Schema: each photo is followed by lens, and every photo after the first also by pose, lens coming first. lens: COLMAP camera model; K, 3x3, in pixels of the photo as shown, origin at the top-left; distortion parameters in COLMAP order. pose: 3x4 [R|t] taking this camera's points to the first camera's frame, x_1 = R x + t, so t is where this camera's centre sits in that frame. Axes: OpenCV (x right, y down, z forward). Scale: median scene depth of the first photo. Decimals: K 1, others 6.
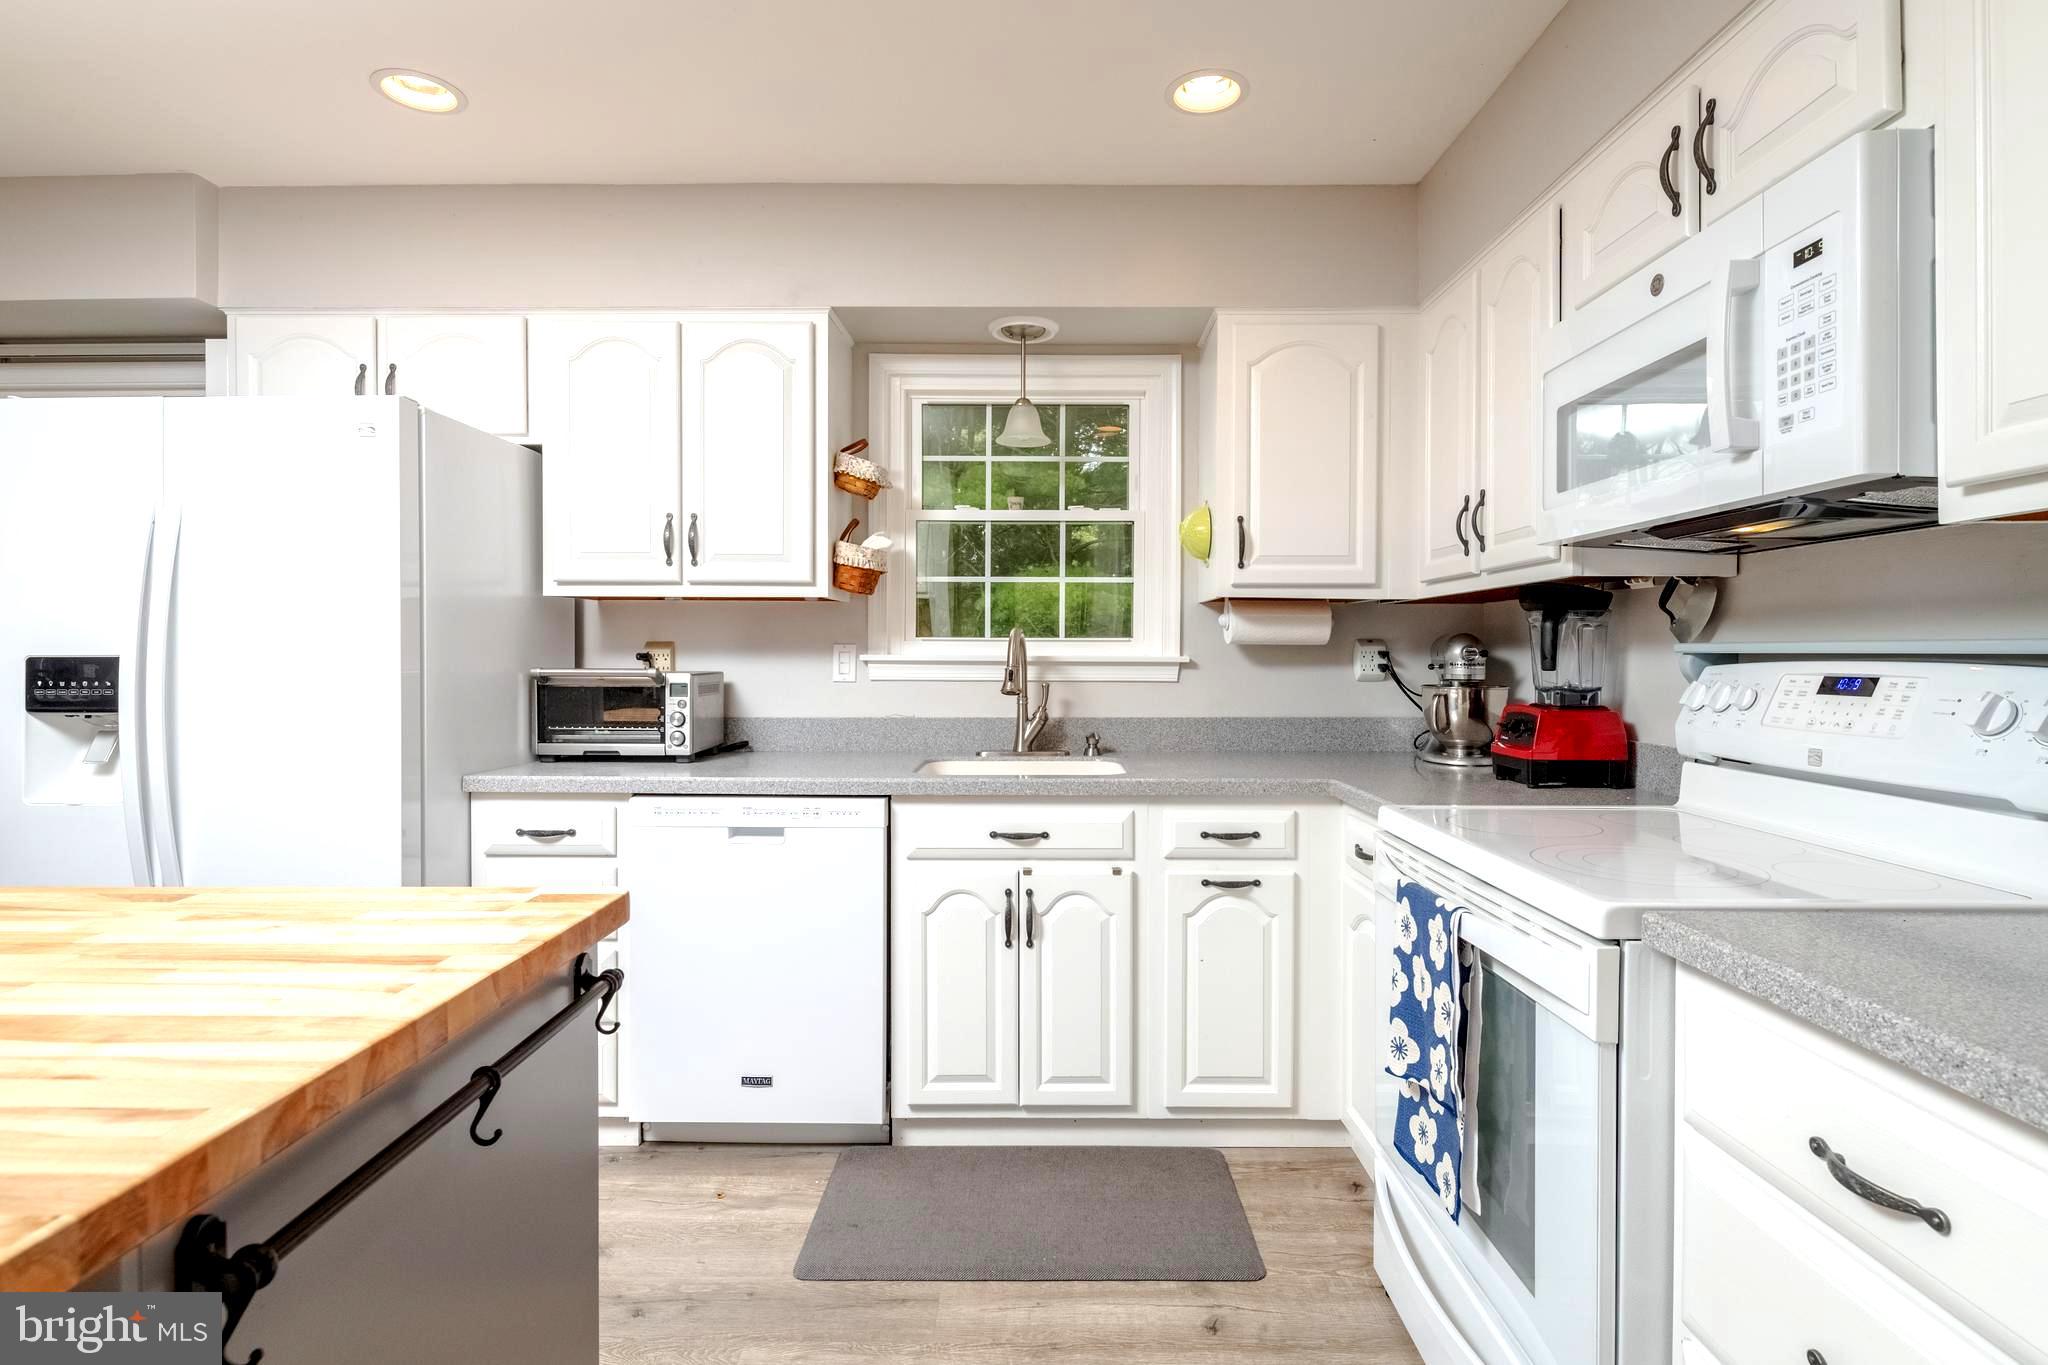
lens RADIAL K [[992.5, 0, 1032.3], [0, 992.5, 661.1], [0, 0, 1]] dist [0.000447, -0.000194]
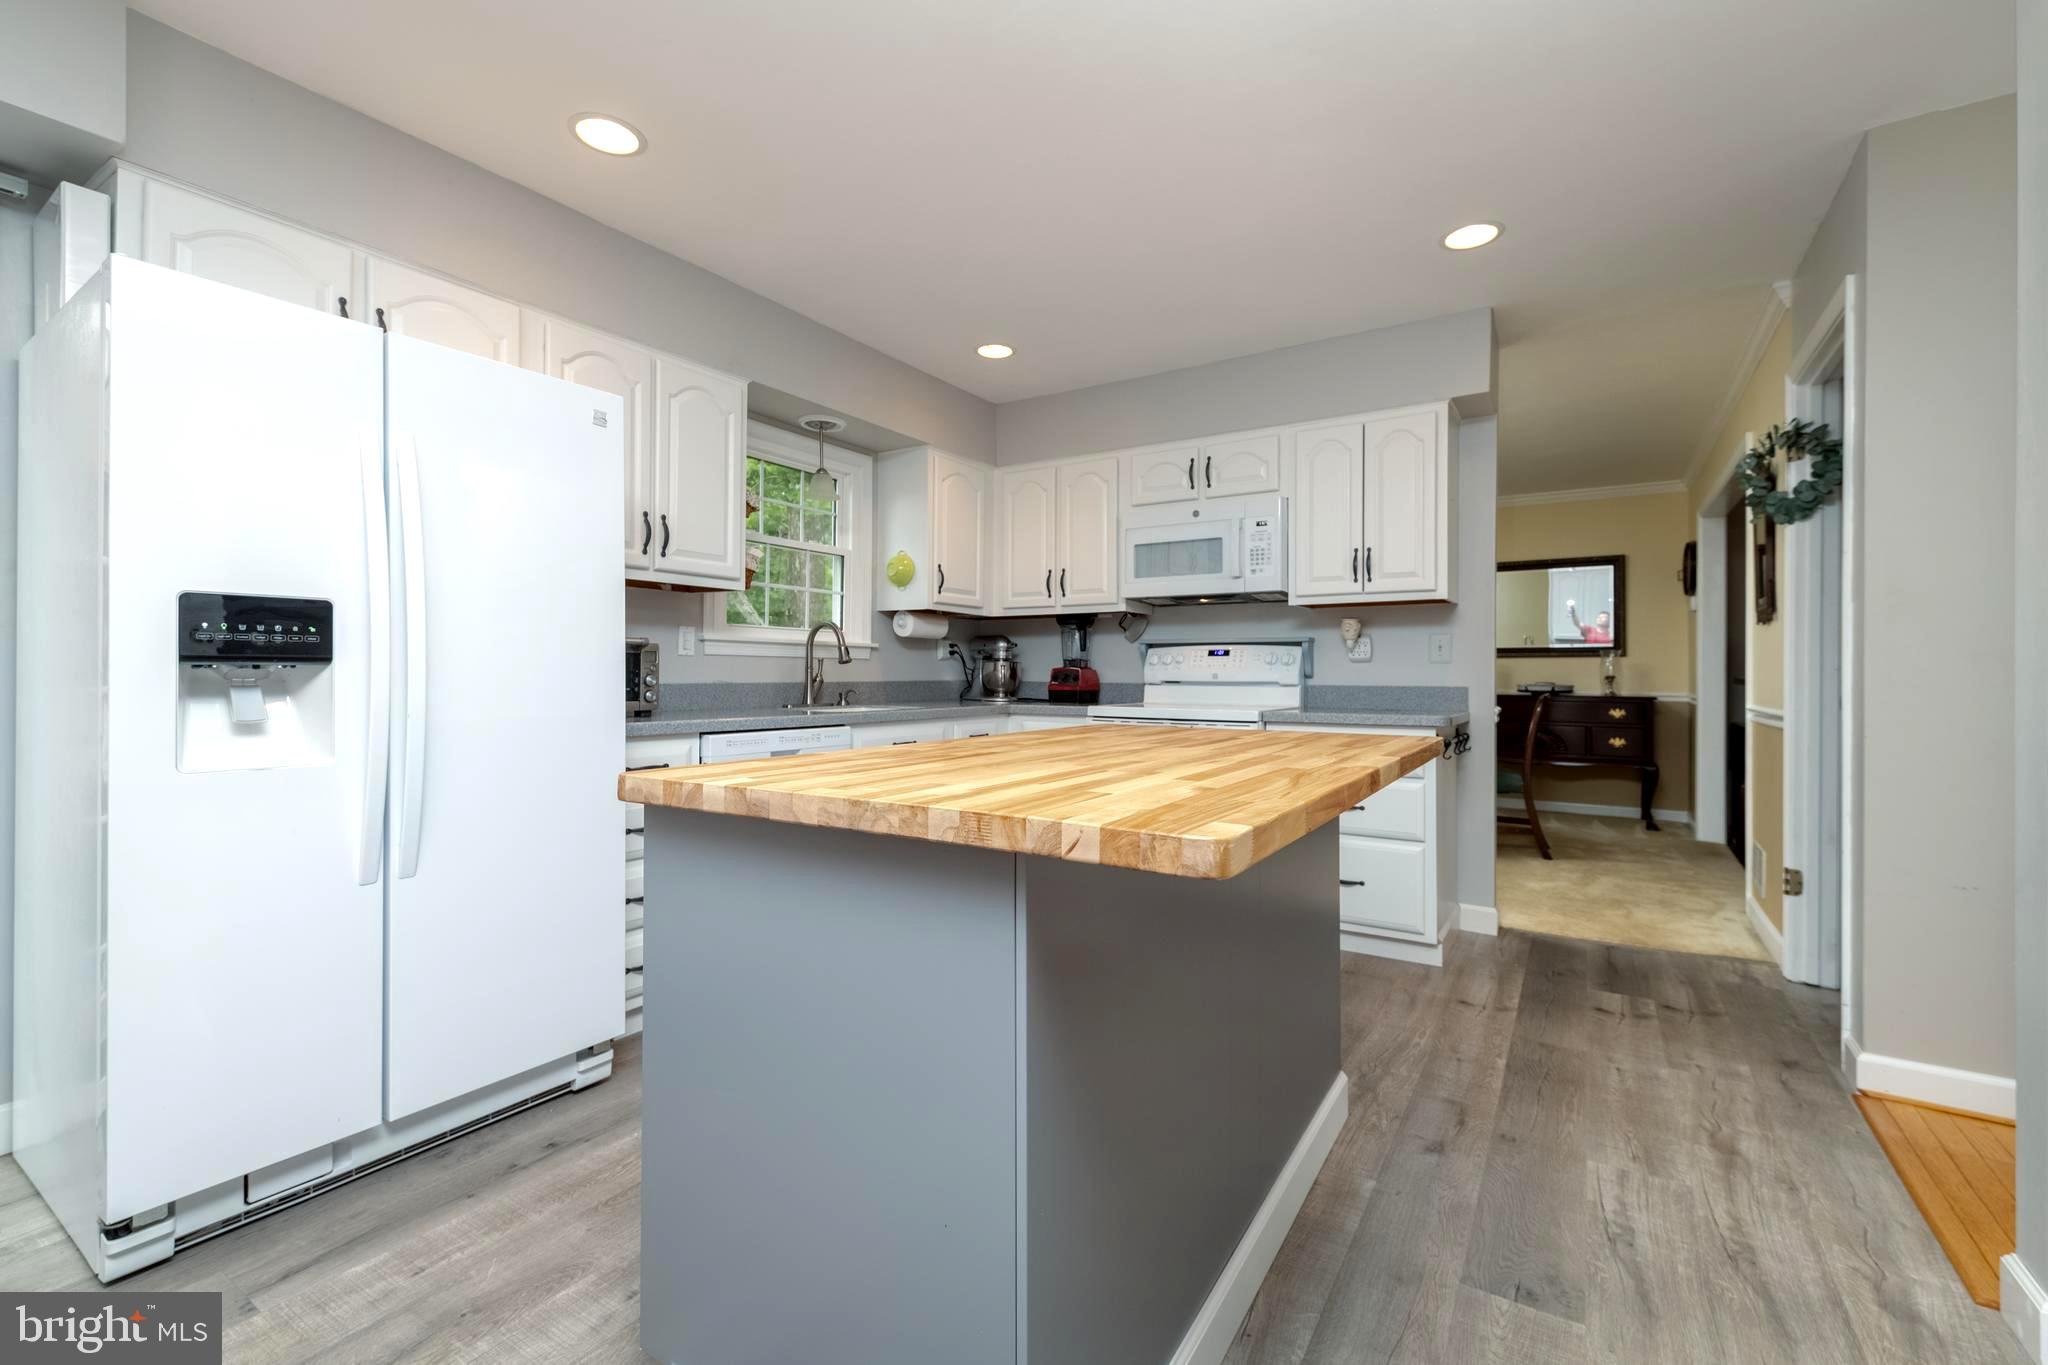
lens RADIAL K [[871.4, 0, 1029.9], [0, 871.4, 670.8], [0, 0, 1]] dist [-0.003891, -0.000341]
pose [[0.534977, 0.003214, 0.844860, -1.143696], [0.001391, 0.999988, -0.004685, 0.059164], [-0.844865, 0.003682, 0.534966, 0.031920]]
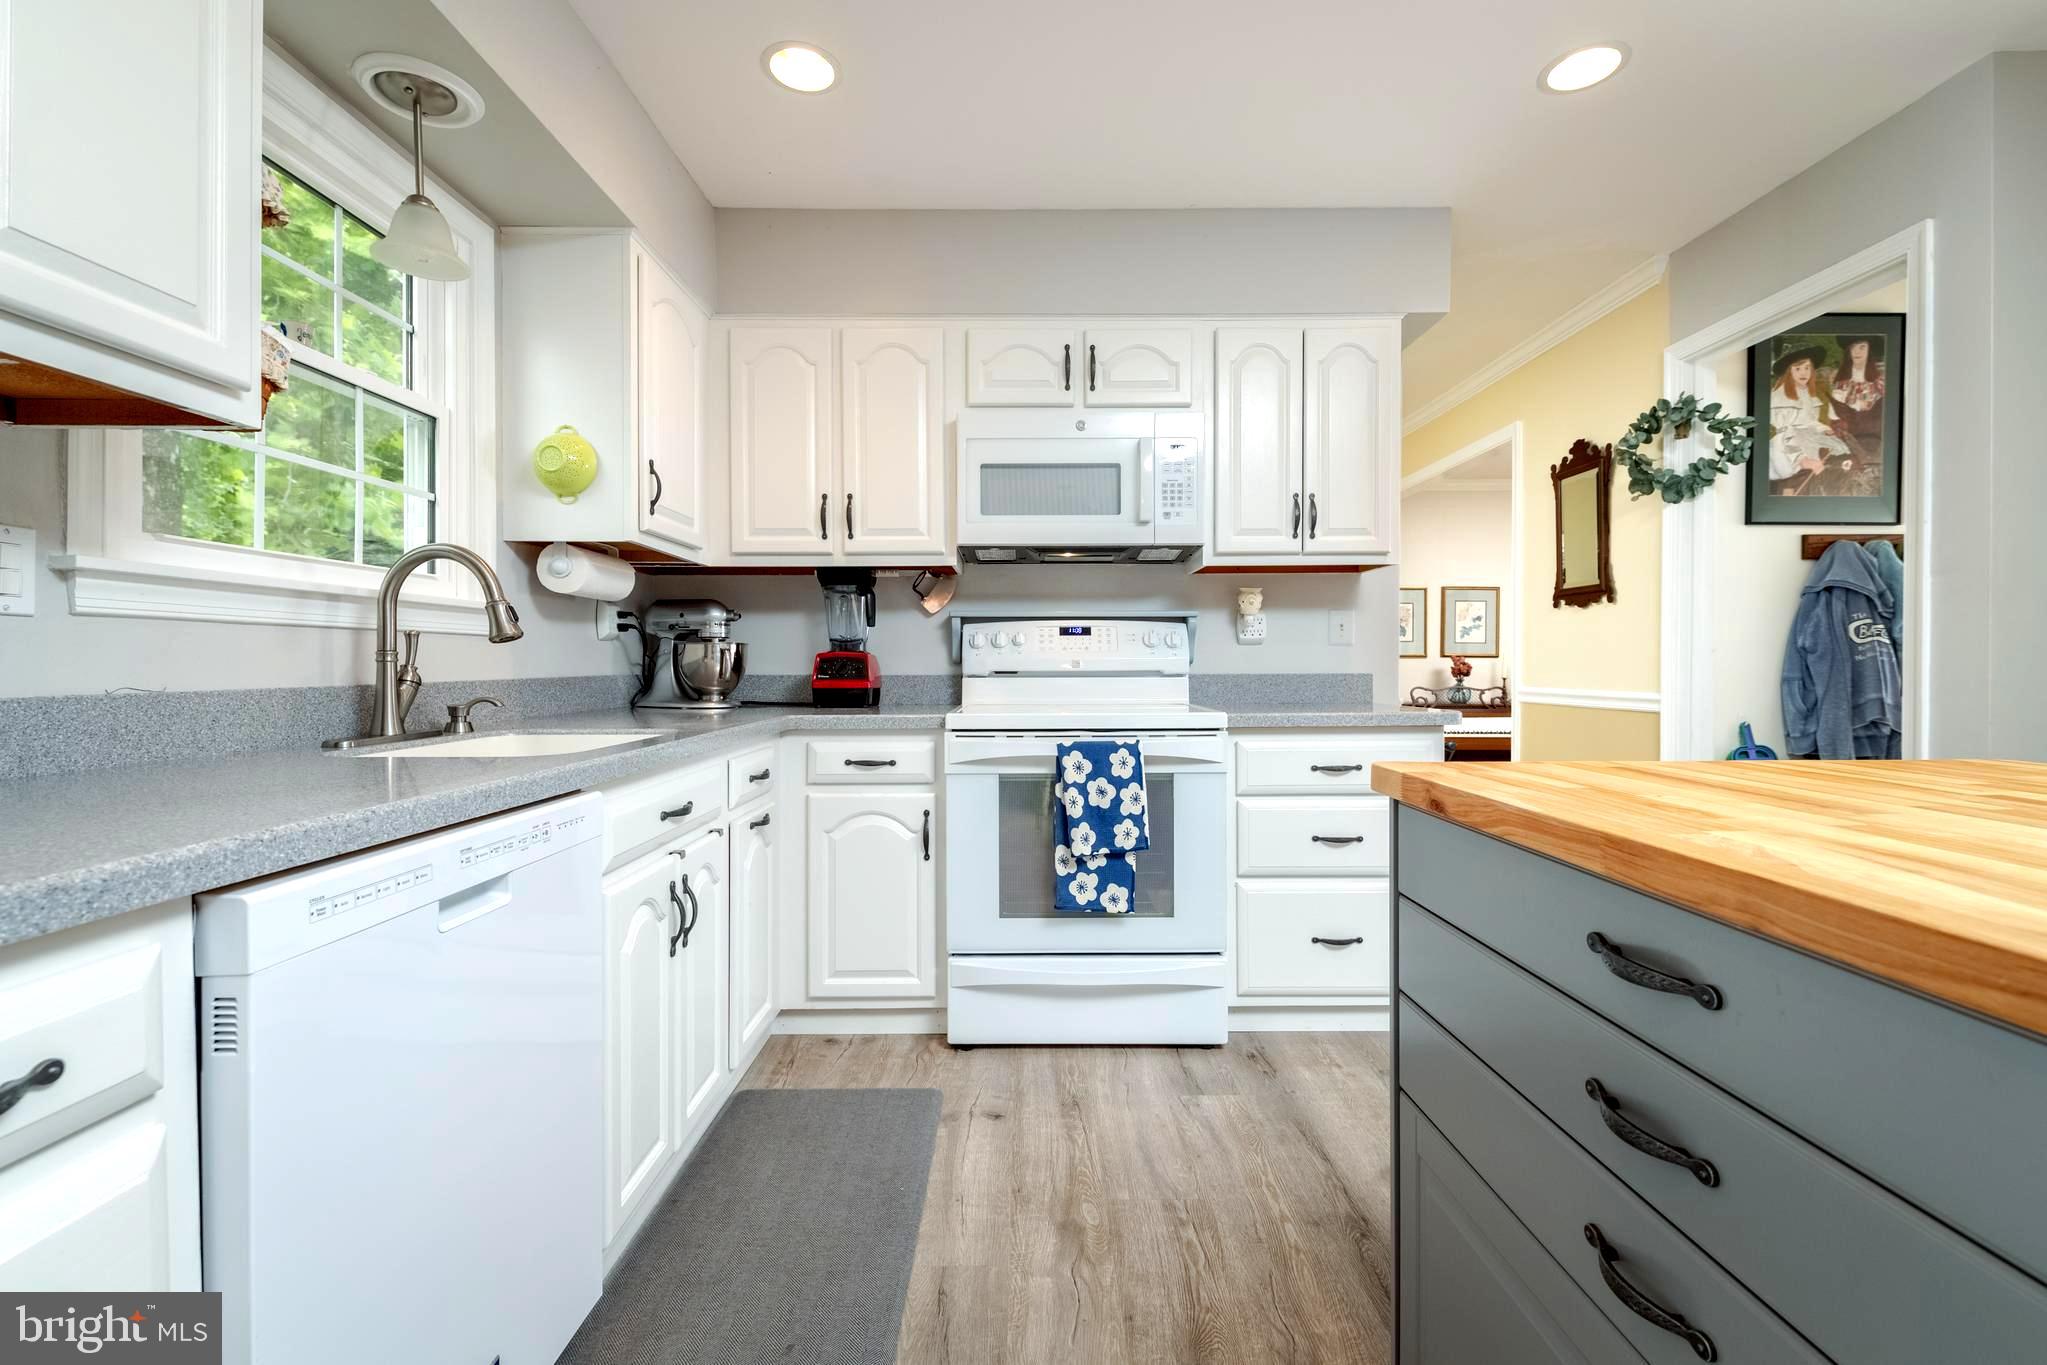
lens RADIAL K [[871.0, 0, 1029.4], [0, 871.0, 670.8], [0, 0, 1]] dist [-0.003891, -0.000341]
pose [[-0.010030, -0.013069, 0.999864, -0.711692], [0.008458, 0.999878, 0.013154, 0.055610], [-0.999914, 0.008589, -0.009918, 0.722477]]
